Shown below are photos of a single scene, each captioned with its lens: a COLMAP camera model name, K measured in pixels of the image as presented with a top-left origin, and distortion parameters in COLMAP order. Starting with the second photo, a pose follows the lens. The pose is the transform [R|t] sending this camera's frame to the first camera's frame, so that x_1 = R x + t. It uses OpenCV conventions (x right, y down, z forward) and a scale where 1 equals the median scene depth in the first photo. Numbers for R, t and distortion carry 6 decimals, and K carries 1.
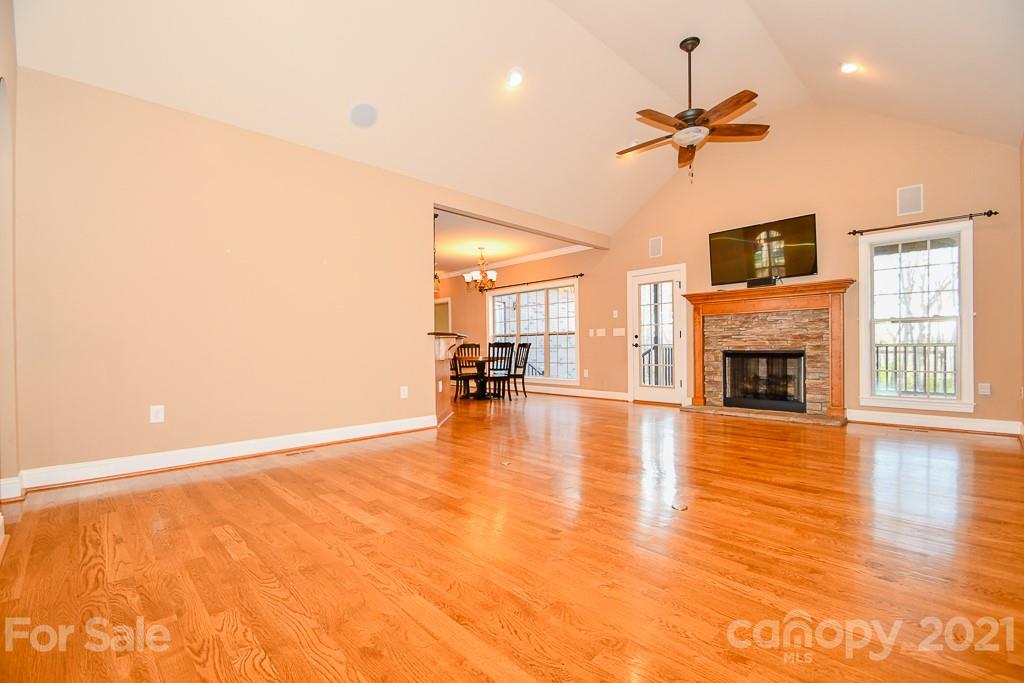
lens RADIAL K [[446.6, 0, 505.6], [0, 446.6, 347.6], [0, 0, 1]] dist [0.006071, -0.008643]
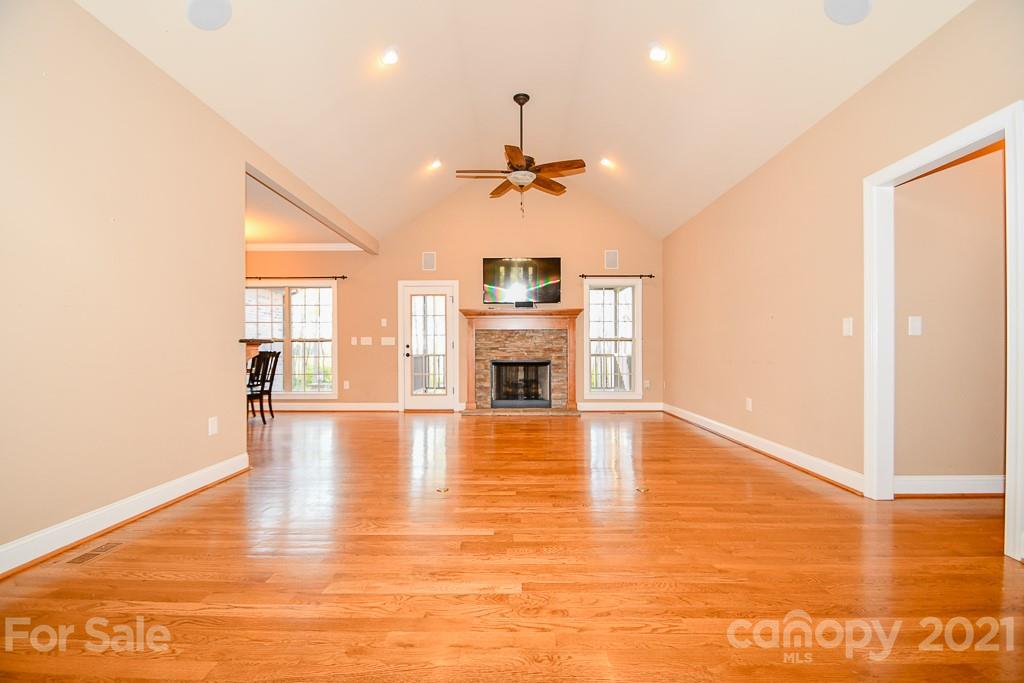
lens RADIAL K [[446.6, 0, 514.2], [0, 446.6, 347.9], [0, 0, 1]] dist [0.006071, -0.008643]
pose [[0.698222, 0.013568, 0.715753, -0.326836], [-0.005161, 0.999890, -0.013919, -0.010206], [-0.715863, 0.006025, 0.698215, 0.156458]]
